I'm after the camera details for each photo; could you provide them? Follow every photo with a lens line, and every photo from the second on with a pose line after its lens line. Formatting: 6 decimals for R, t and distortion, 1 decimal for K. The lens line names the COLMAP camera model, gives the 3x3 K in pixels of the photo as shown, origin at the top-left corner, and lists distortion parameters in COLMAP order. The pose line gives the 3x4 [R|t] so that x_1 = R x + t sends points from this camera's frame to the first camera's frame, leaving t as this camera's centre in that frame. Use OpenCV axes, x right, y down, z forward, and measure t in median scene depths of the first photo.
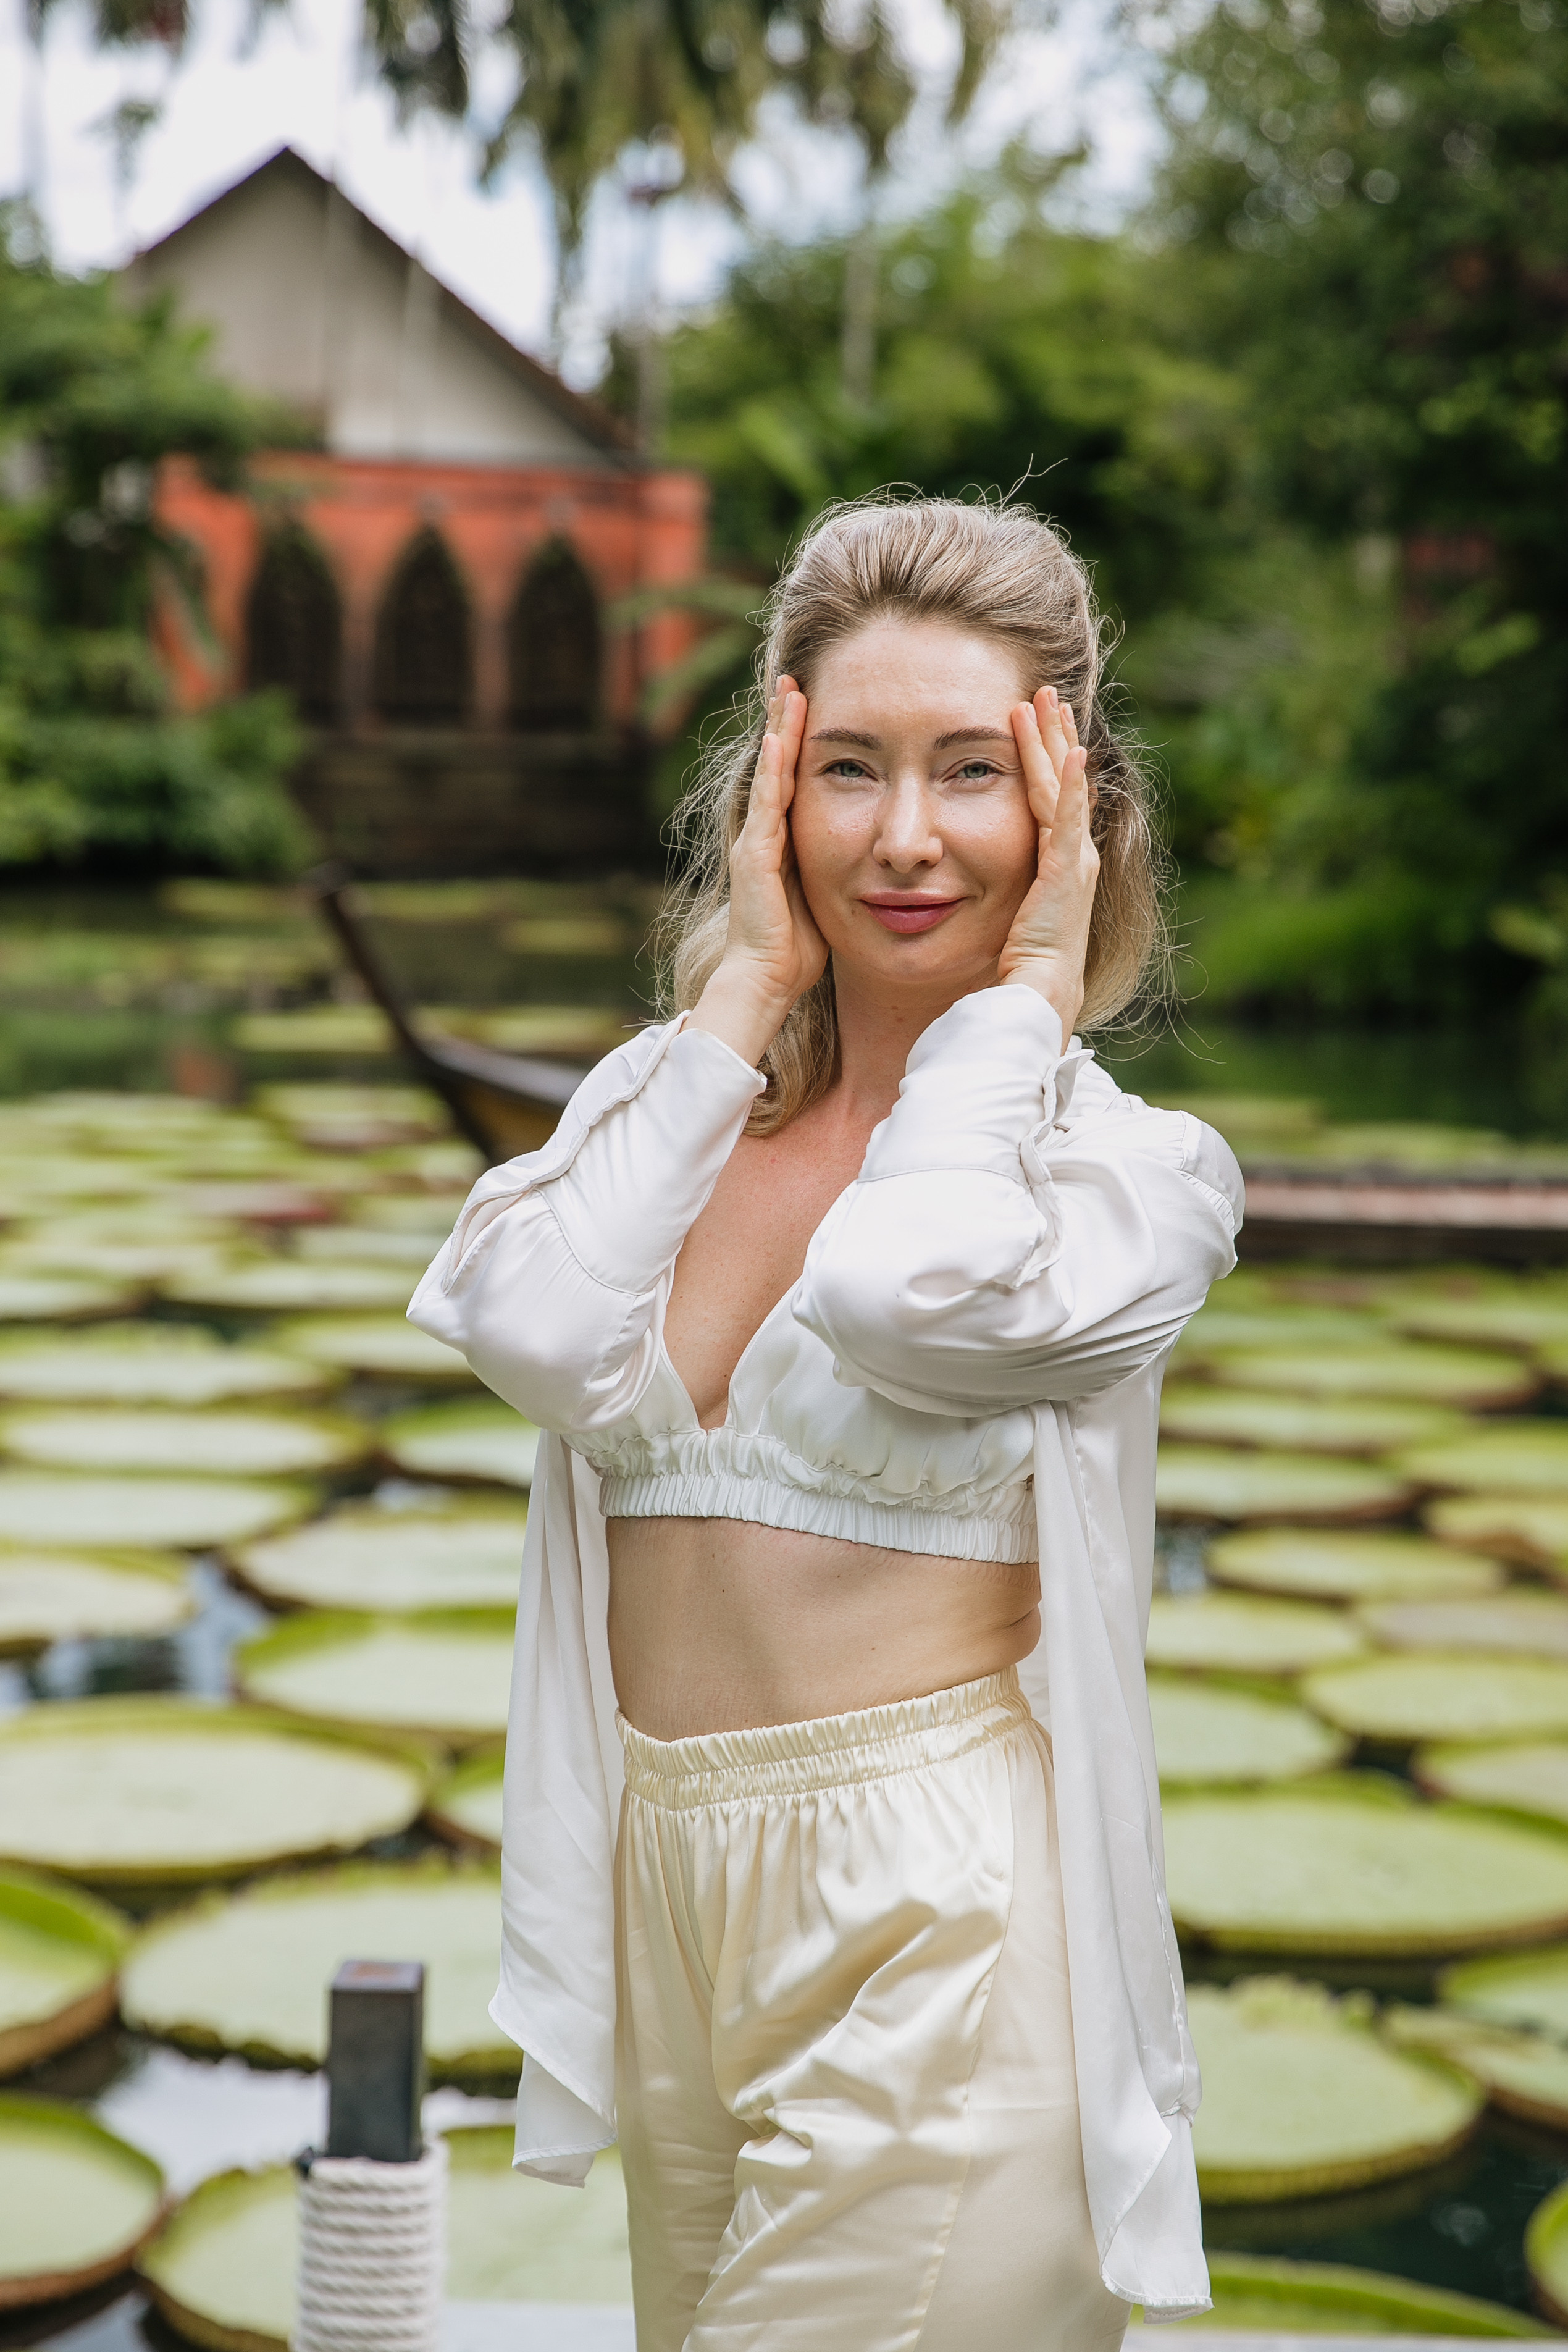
lens RADIAL K [[4756.3, 0, 795.6], [0, 4756.3, 1097.5], [0, 0, 1]] dist [0.194536, 0.000000]
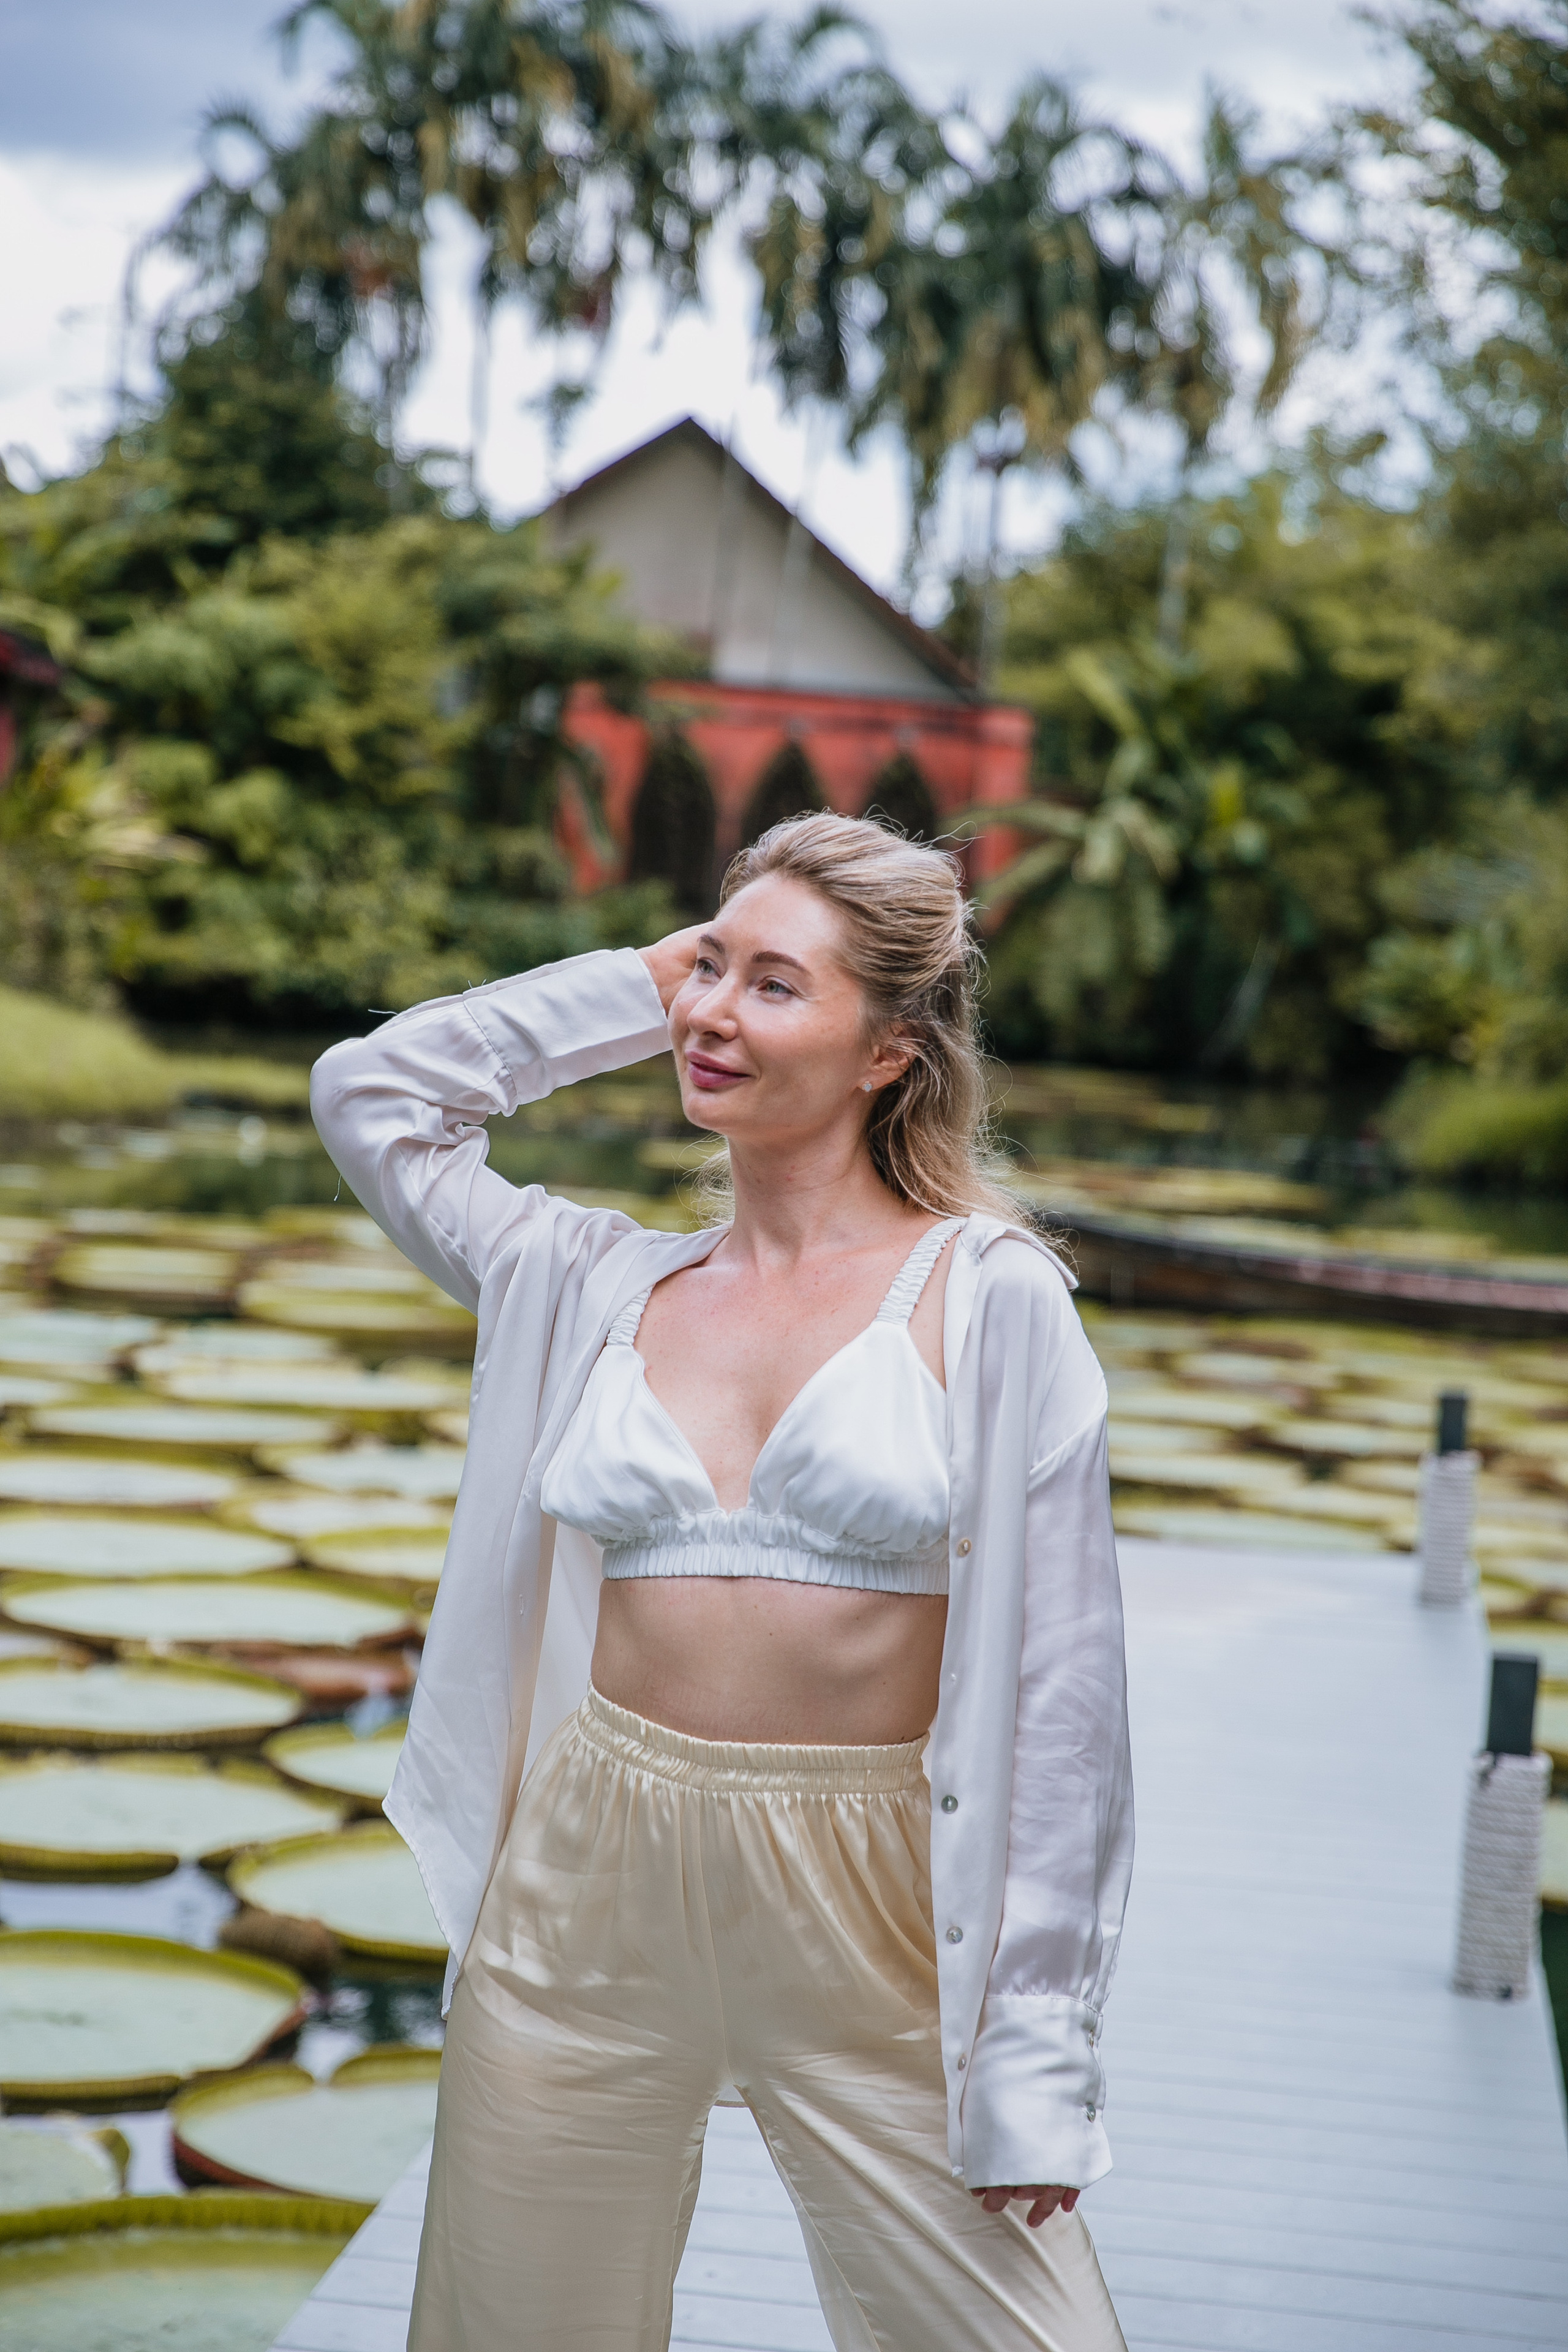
lens RADIAL K [[4756.6, 0, 795.9], [0, 4756.6, 1181.5], [0, 0, 1]] dist [0.194536, 0.000000]
pose [[0.996881, 0.046151, -0.064020, 0.002886], [-0.047555, 0.998656, -0.020587, 0.010073], [0.062984, 0.023567, 0.997736, -0.155194]]
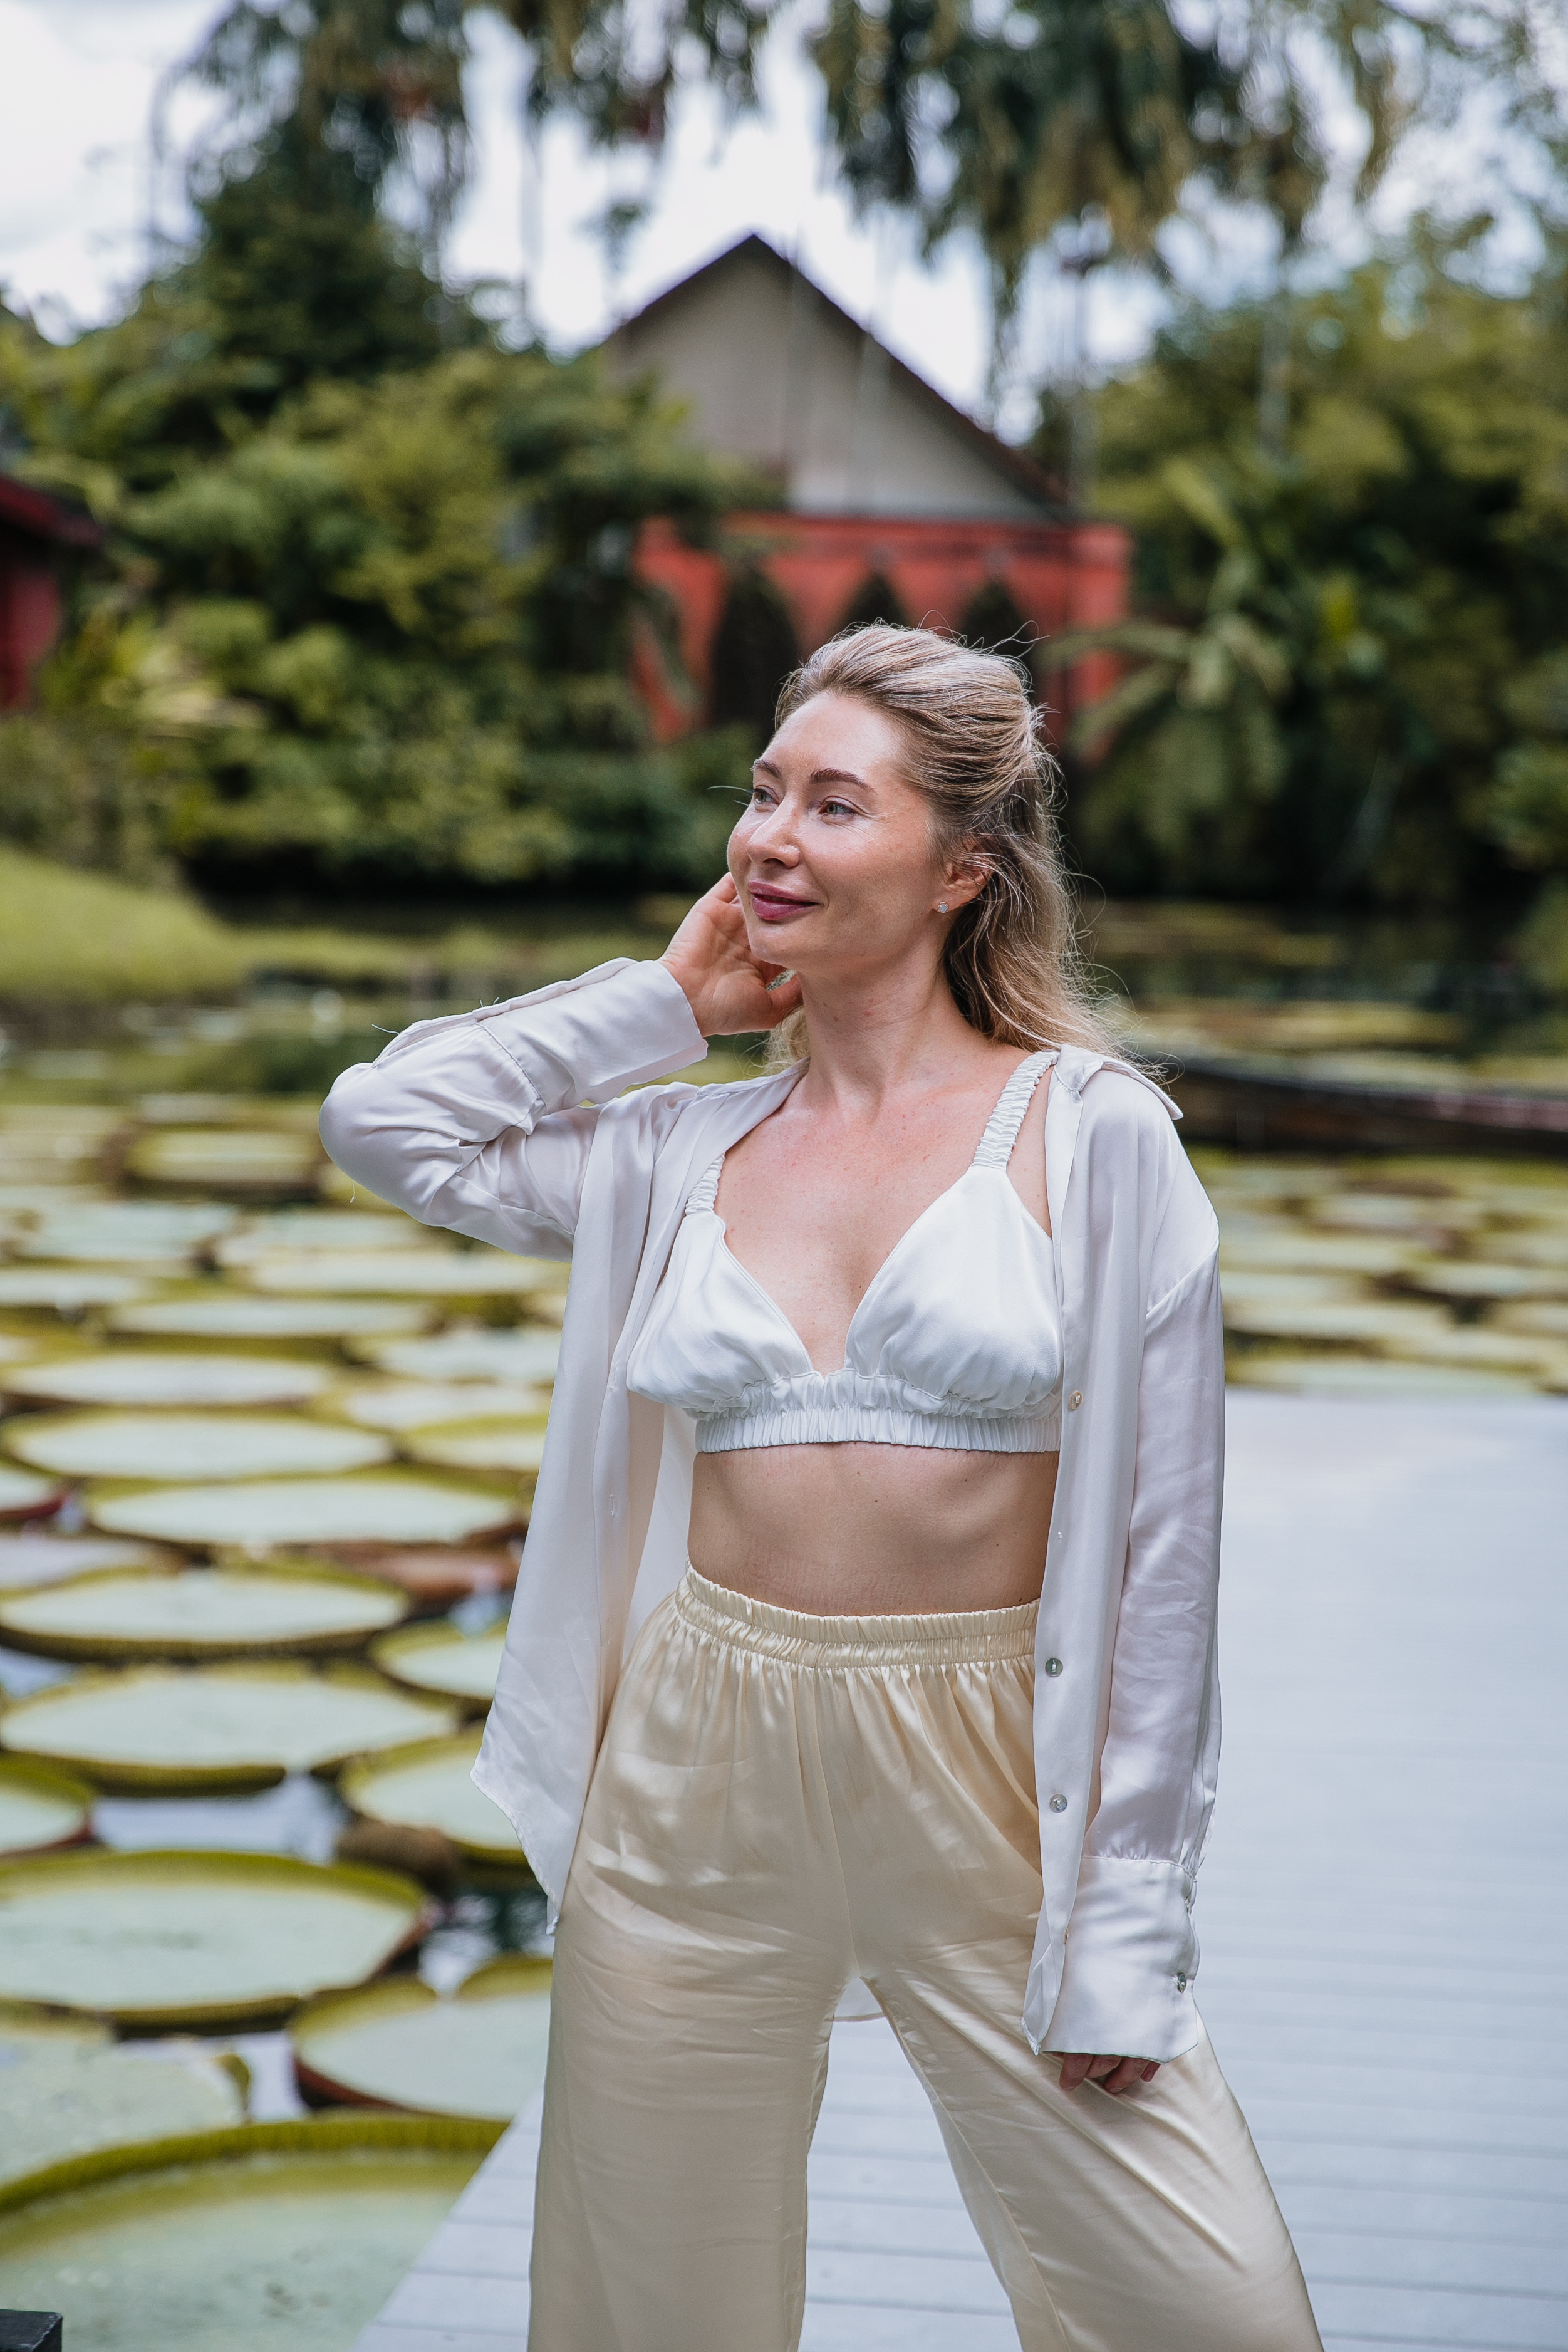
lens RADIAL K [[4756.3, 0, 772.7], [0, 4756.3, 1159.6], [0, 0, 1]] dist [0.194536, 0.000000]
pose [[0.995586, 0.003577, -0.093785, 0.002676], [-0.003209, 0.999987, 0.004073, 0.010734], [0.093798, -0.003754, 0.995584, -0.100903]]
